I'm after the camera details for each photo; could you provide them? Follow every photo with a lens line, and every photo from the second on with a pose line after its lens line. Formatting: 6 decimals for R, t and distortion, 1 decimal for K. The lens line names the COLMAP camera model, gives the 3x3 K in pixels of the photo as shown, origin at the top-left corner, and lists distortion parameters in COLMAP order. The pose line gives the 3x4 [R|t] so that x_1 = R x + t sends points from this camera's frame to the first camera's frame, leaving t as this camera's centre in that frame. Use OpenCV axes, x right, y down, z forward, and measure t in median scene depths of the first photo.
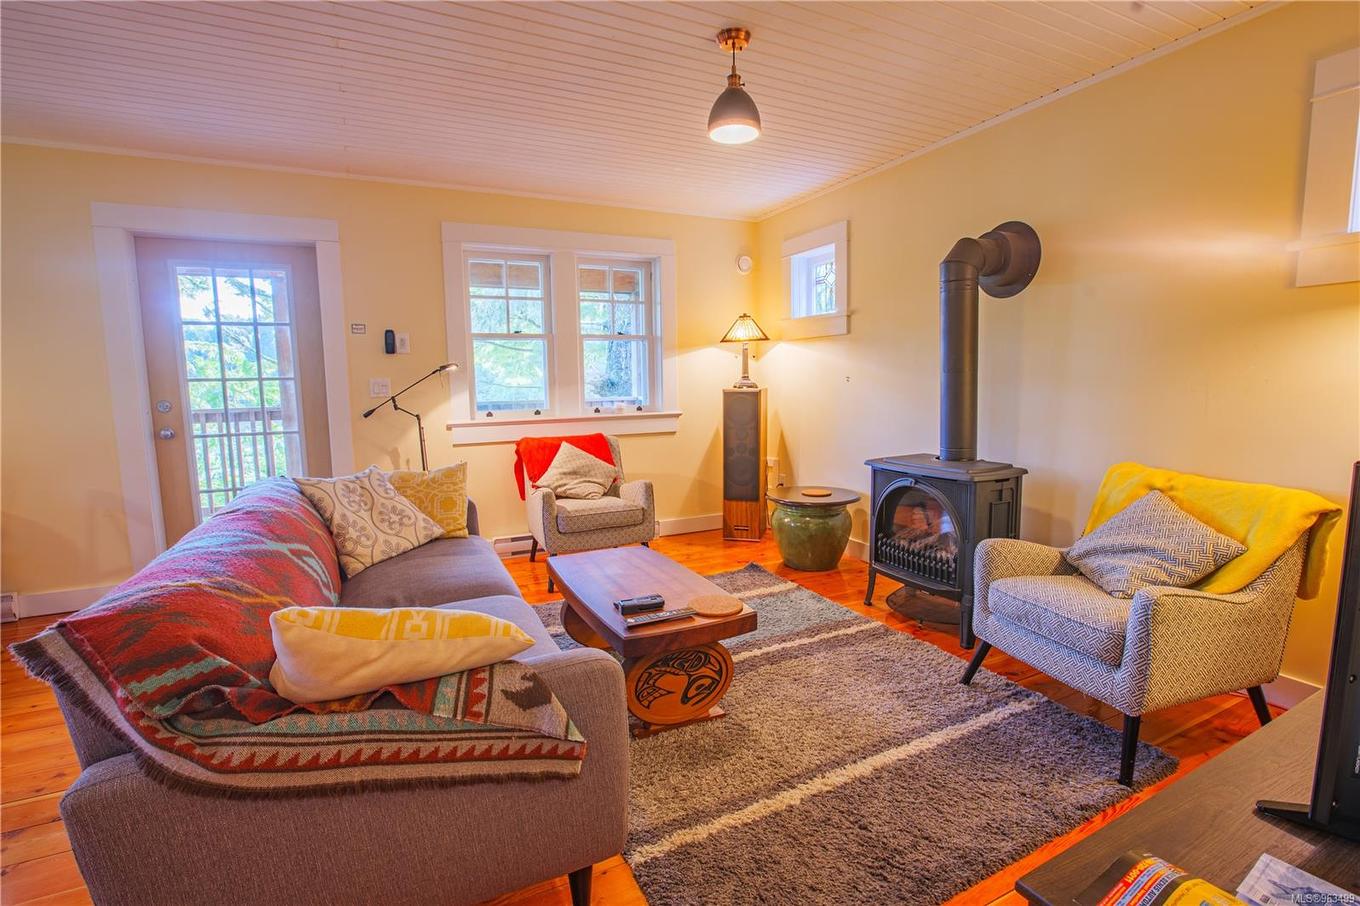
lens RADIAL K [[642.2, 0, 673.7], [0, 642.2, 465.2], [0, 0, 1]] dist [-0.094956, 0.049703]
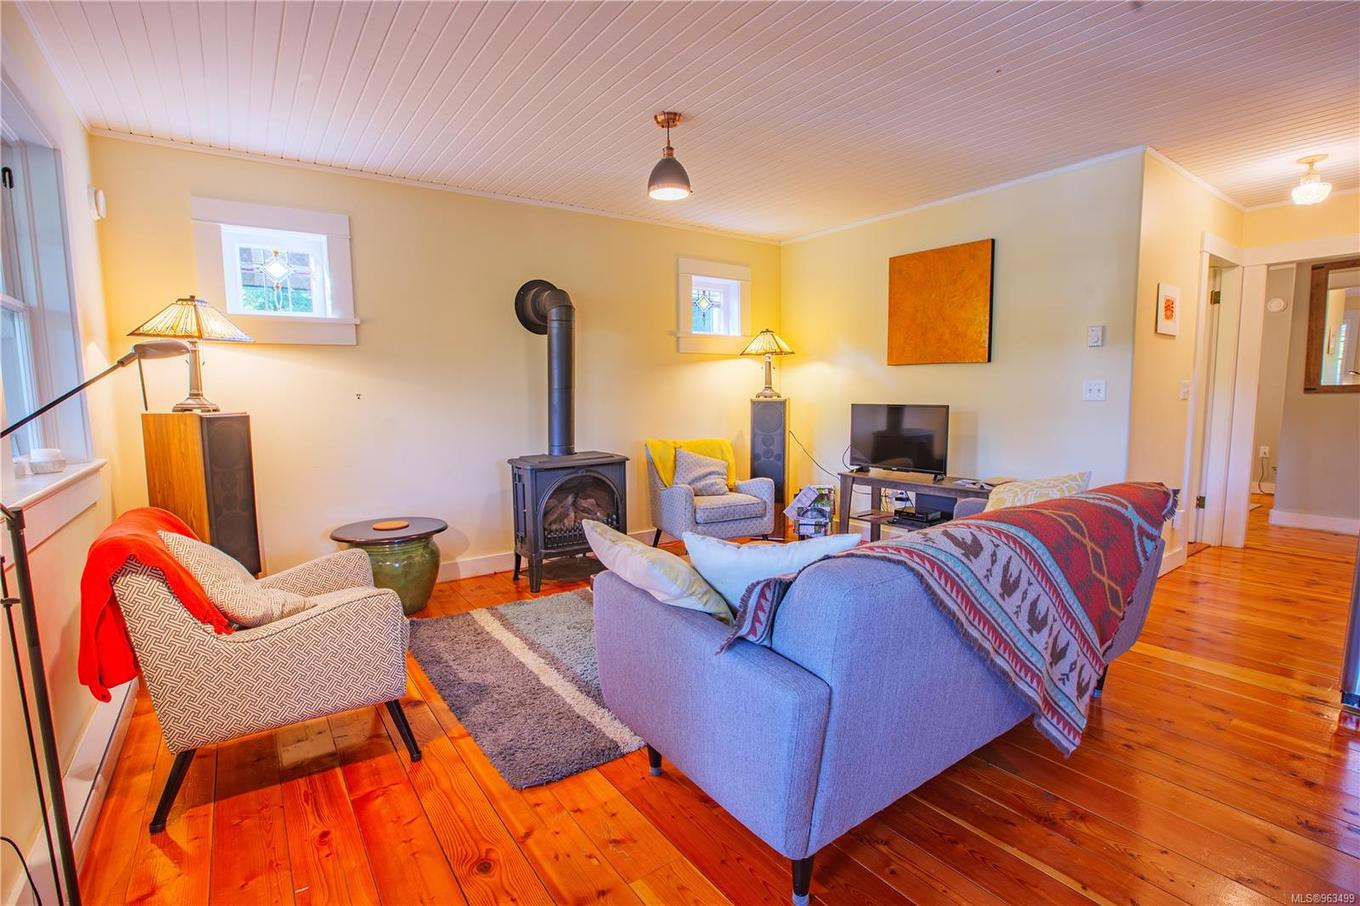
lens RADIAL K [[642.2, 0, 673.7], [0, 642.2, 465.2], [0, 0, 1]] dist [-0.094956, 0.049703]
pose [[-0.141028, -0.098301, 0.985113, -0.672528], [0.139582, 0.983144, 0.118087, -0.086398], [-0.980116, 0.154157, -0.124930, 0.716248]]
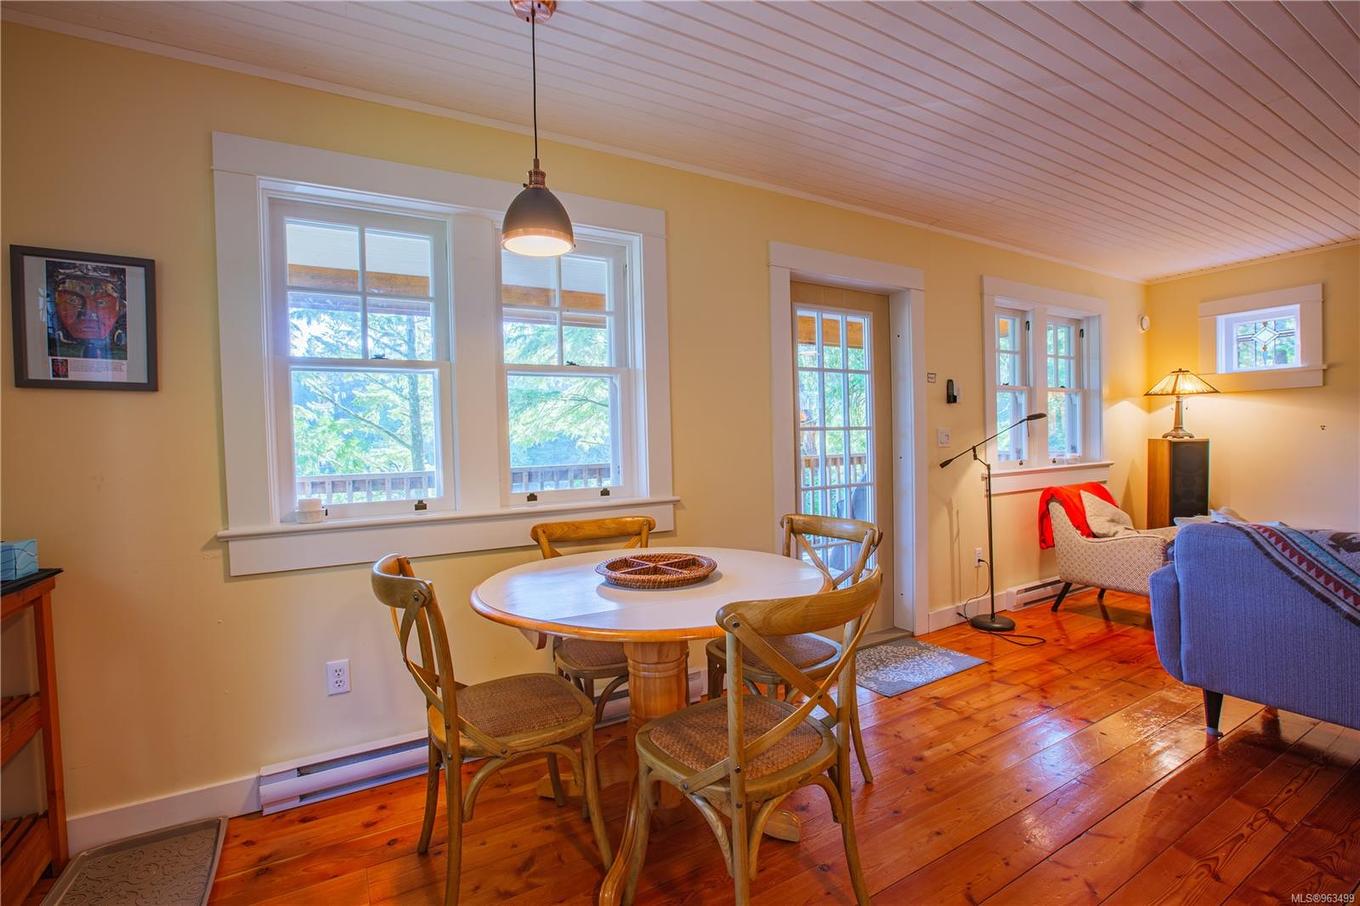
lens RADIAL K [[633.3, 0, 683.8], [0, 633.3, 459.8], [0, 0, 1]] dist [-0.068070, 0.026922]
pose [[0.997555, -0.011403, 0.068949, -0.905393], [0.018188, 0.994962, -0.098593, 0.000433], [-0.067478, 0.099606, 0.992736, 0.059404]]
